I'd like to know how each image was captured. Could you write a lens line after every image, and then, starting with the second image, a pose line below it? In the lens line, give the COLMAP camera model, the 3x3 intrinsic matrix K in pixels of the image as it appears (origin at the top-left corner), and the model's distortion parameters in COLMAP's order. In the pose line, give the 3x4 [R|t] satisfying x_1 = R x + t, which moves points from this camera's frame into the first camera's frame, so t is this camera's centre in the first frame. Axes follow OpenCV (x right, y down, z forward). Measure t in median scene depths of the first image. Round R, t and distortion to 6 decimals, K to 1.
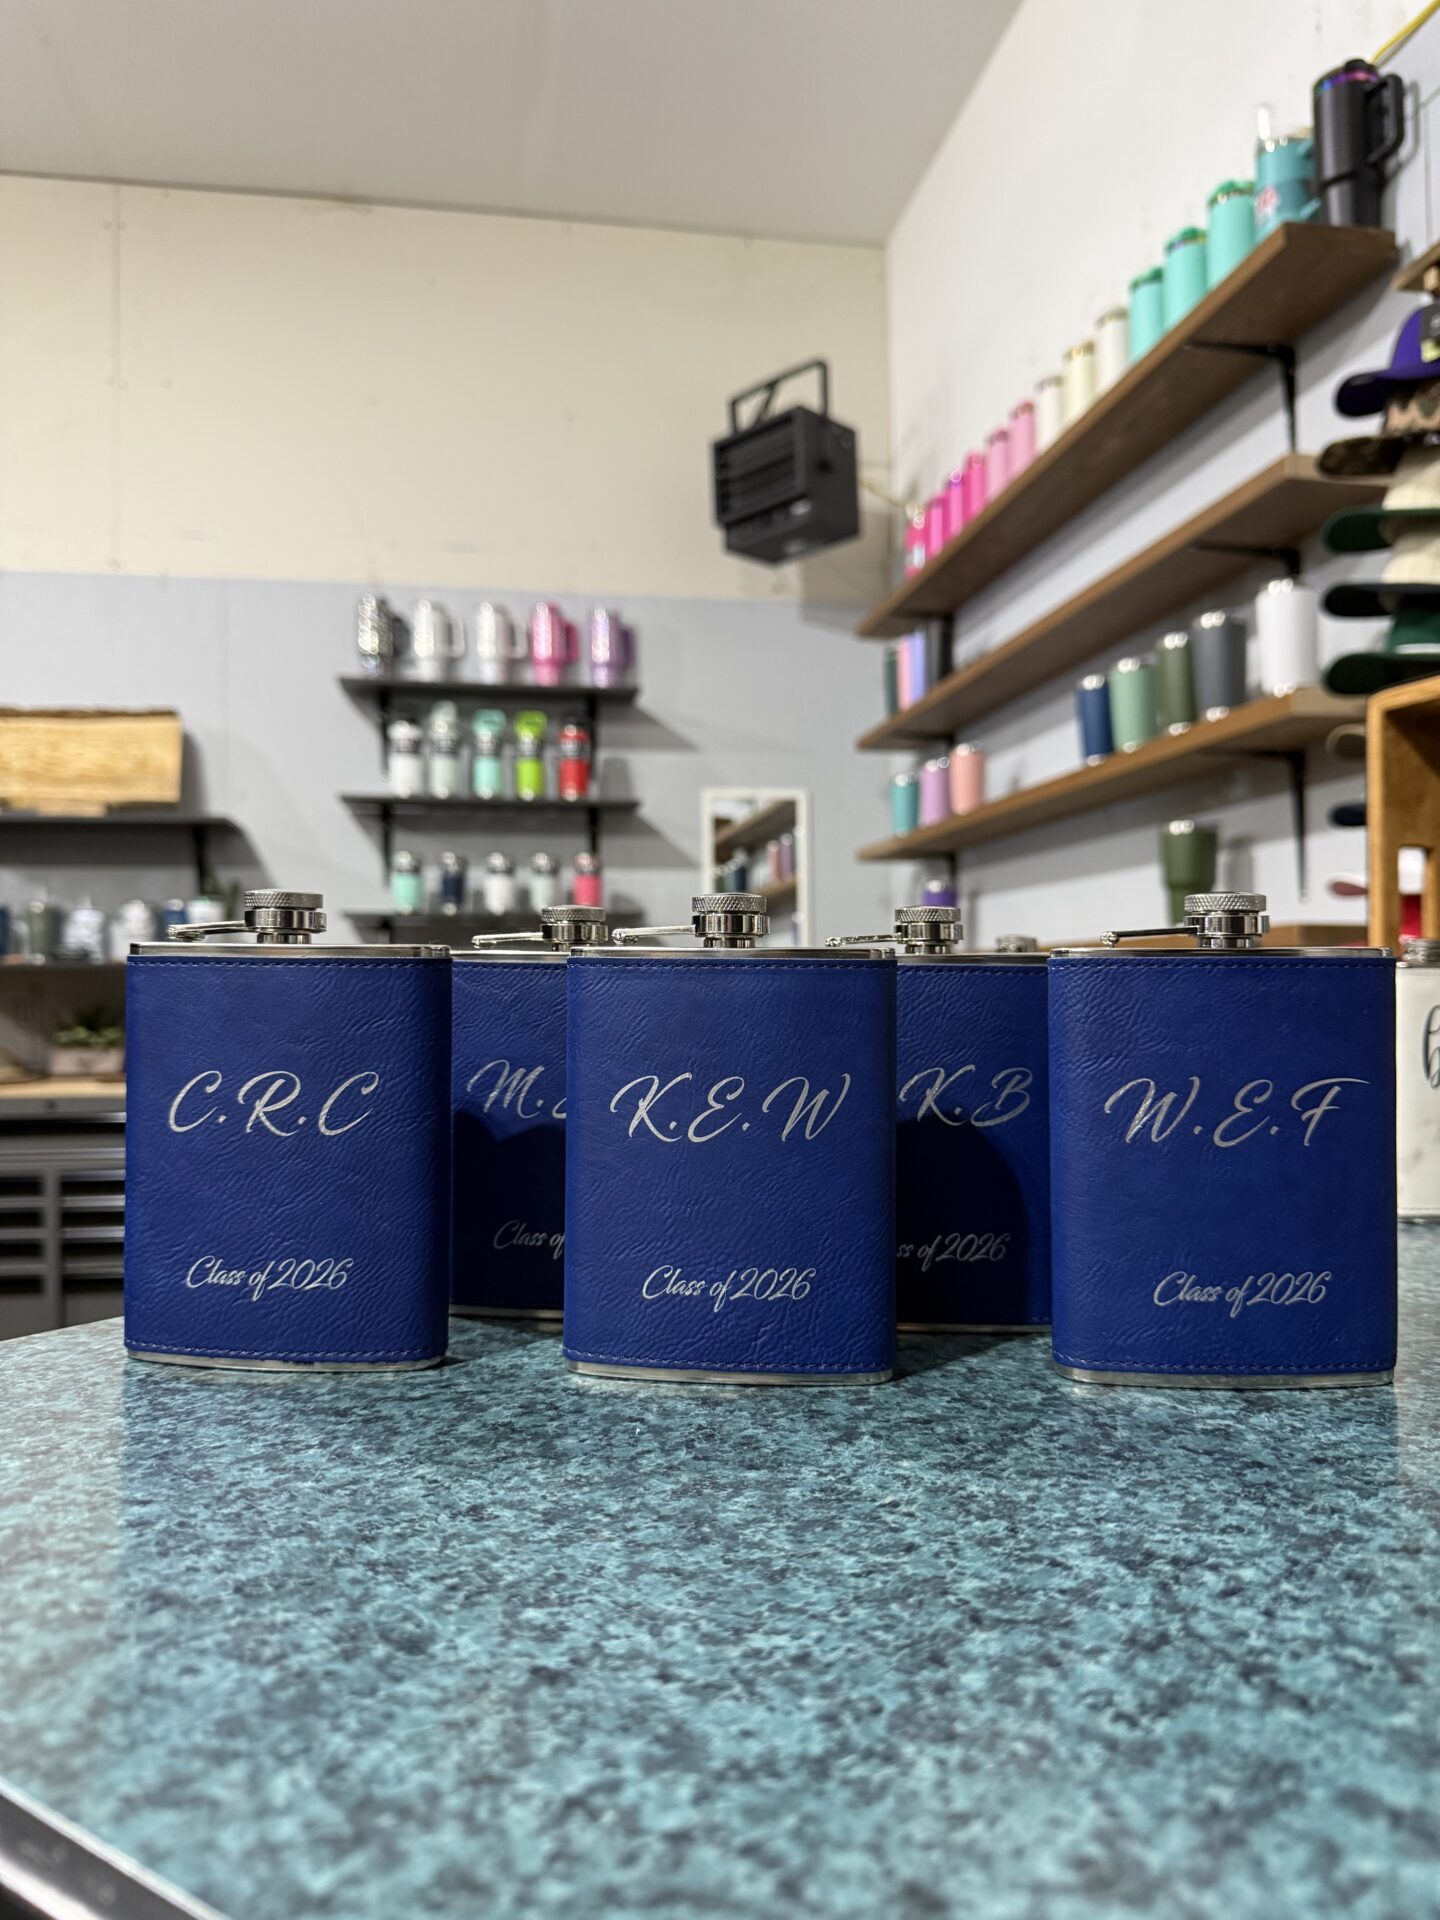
lens RADIAL K [[1389.5, 0, 719.2], [0, 1389.5, 970.6], [0, 0, 1]] dist [0.010598, -0.042370]
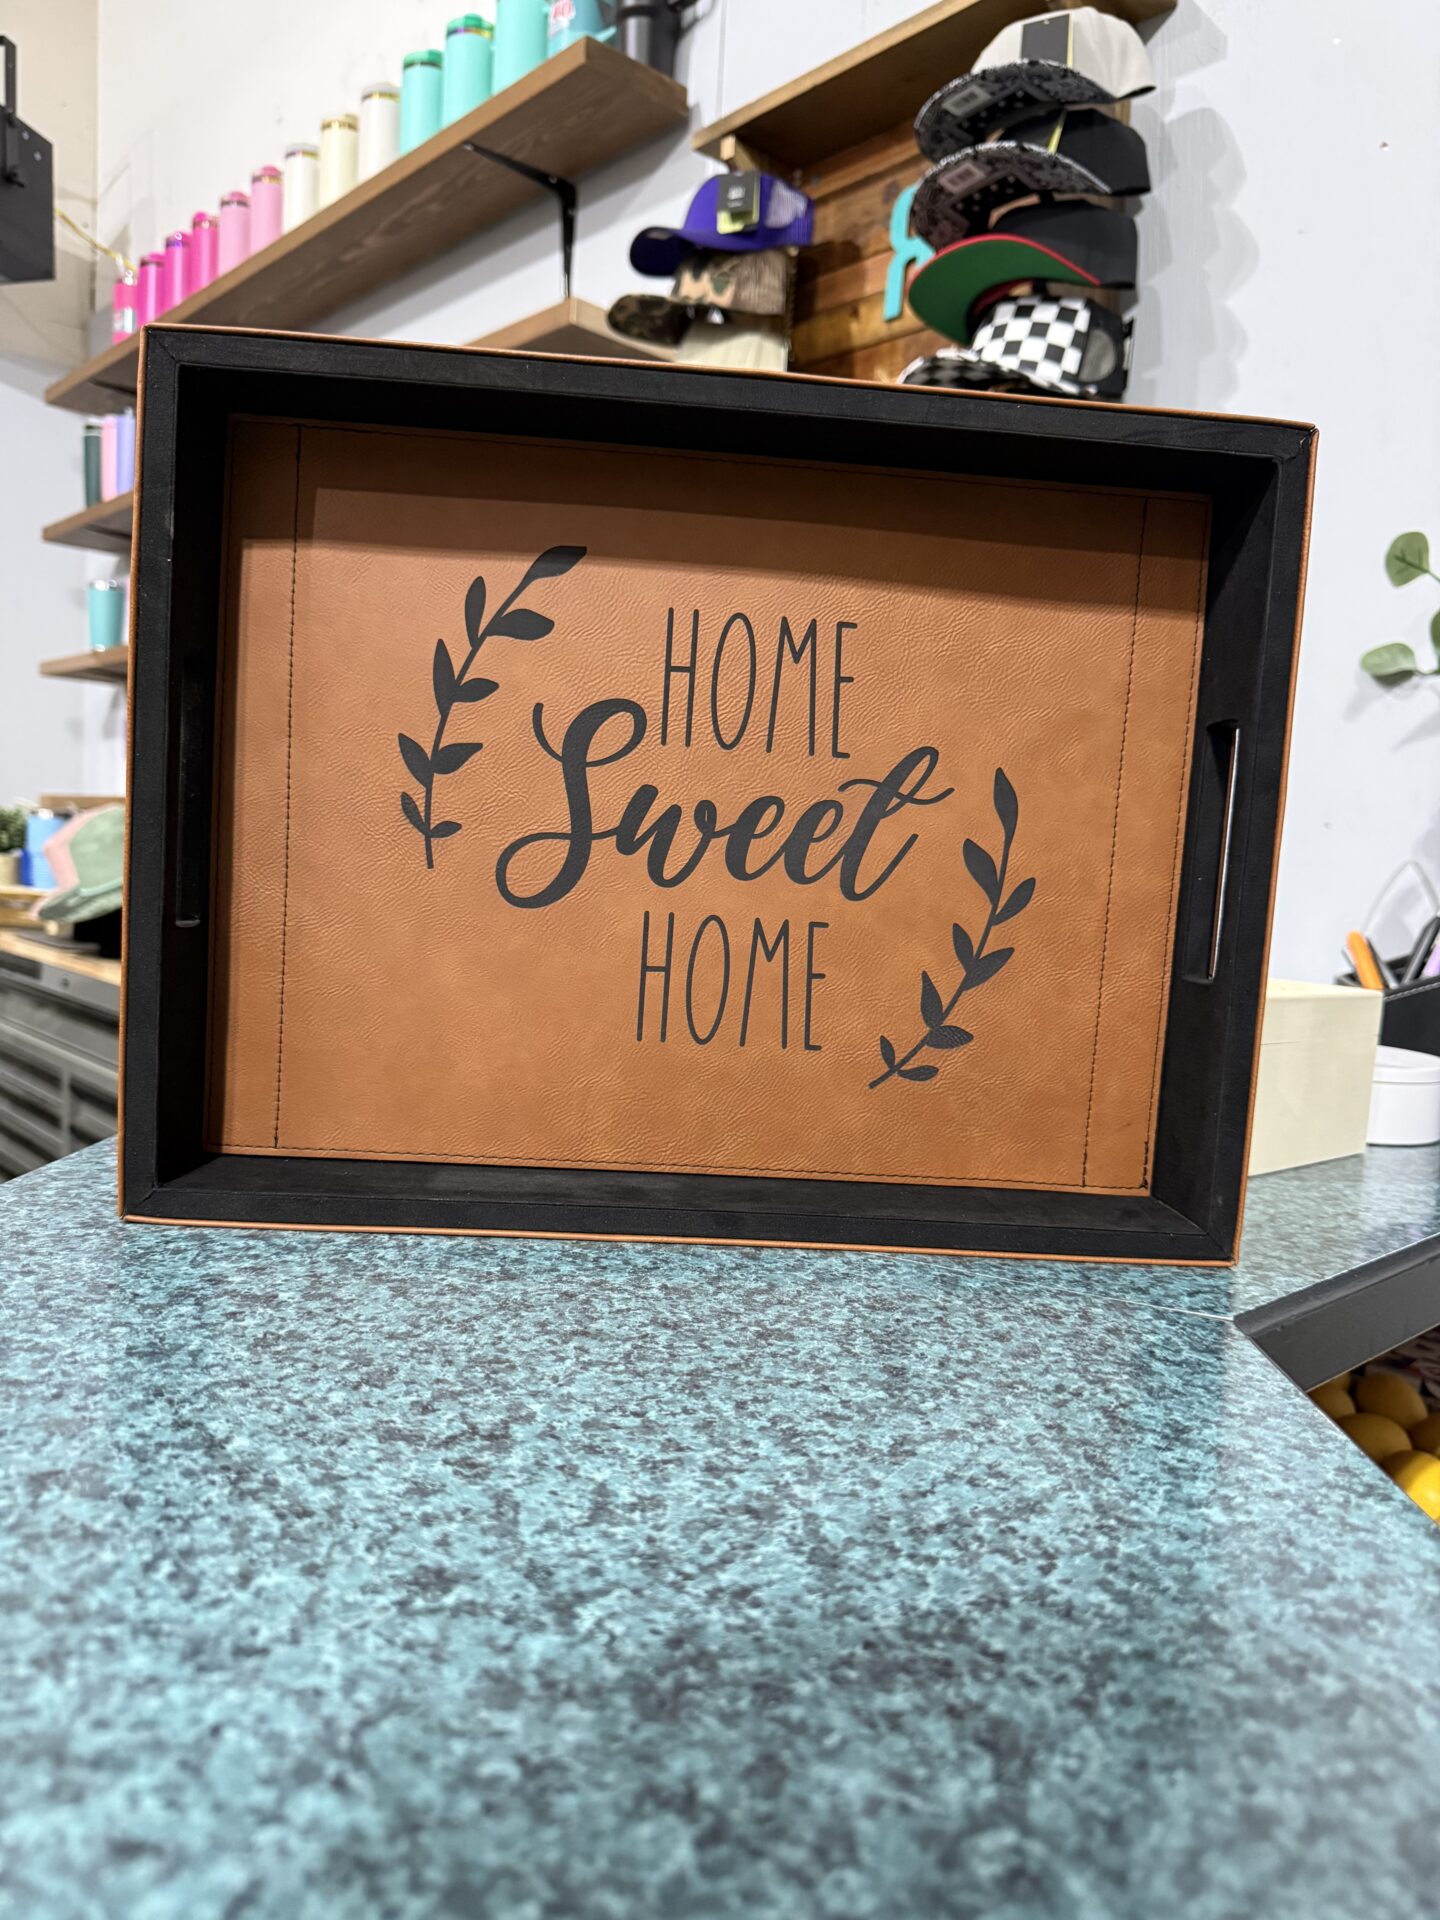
lens RADIAL K [[1392.1, 0, 720.6], [0, 1392.1, 966.6], [0, 0, 1]] dist [-0.014813, 0.001049]
pose [[0.842265, 0.005549, 0.539035, -0.006849], [-0.065324, 0.993629, 0.091843, -0.009252], [-0.535091, -0.112568, 0.837261, 0.068812]]
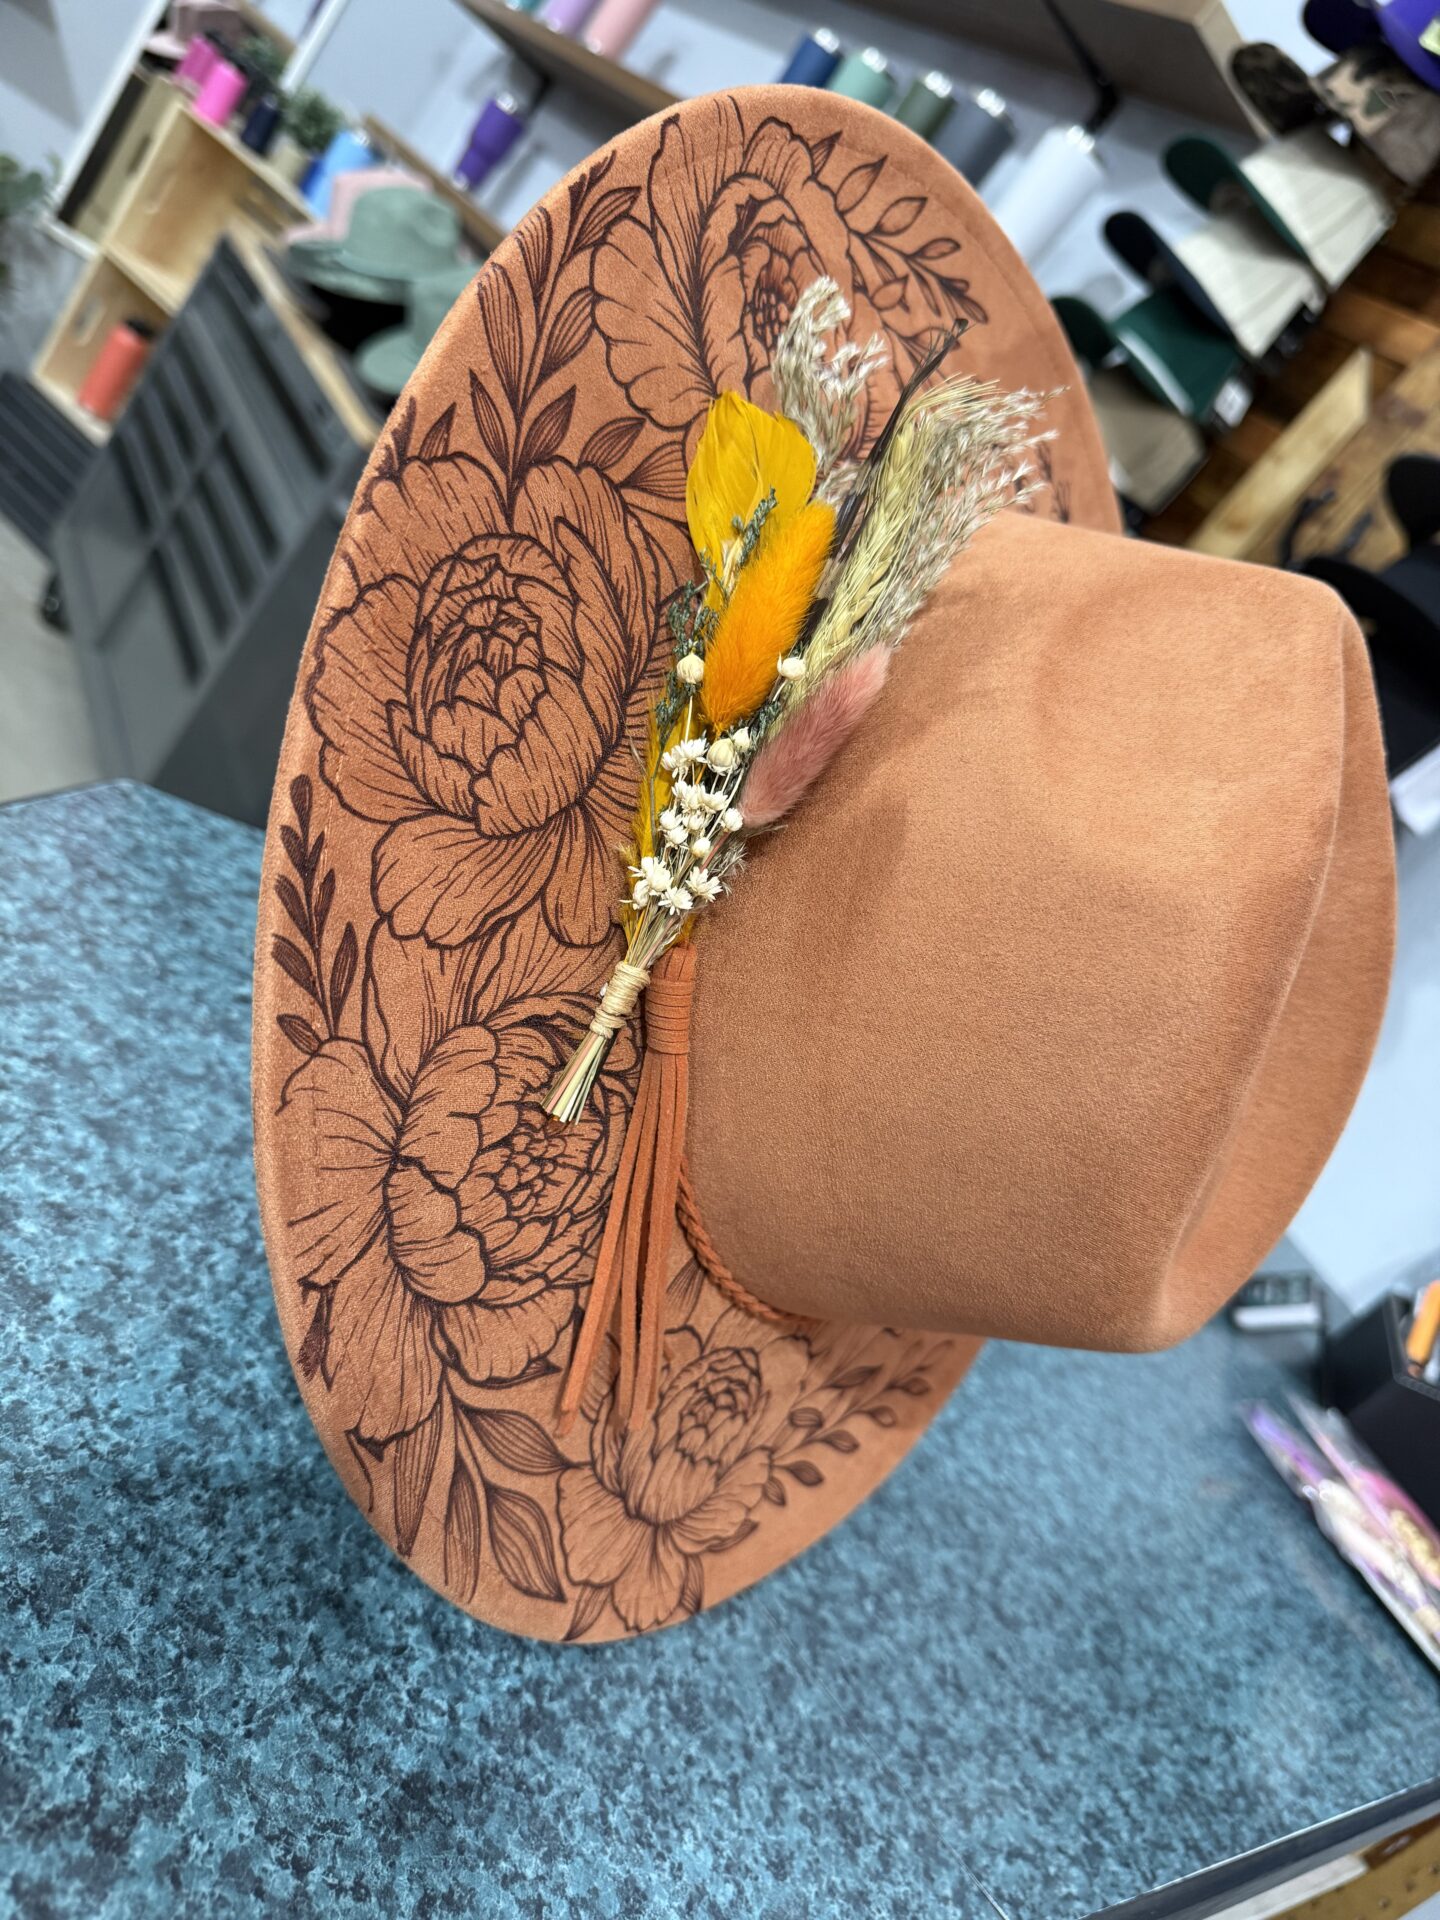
lens RADIAL K [[1421.3, 0, 710.4], [0, 1421.3, 962.7], [0, 0, 1]] dist [-0.037871, 0.012484]
pose [[0.735487, 0.392401, 0.552341, -0.001546], [-0.621381, 0.715620, 0.319020, -0.044442], [-0.270082, -0.577850, 0.770159, 0.122904]]
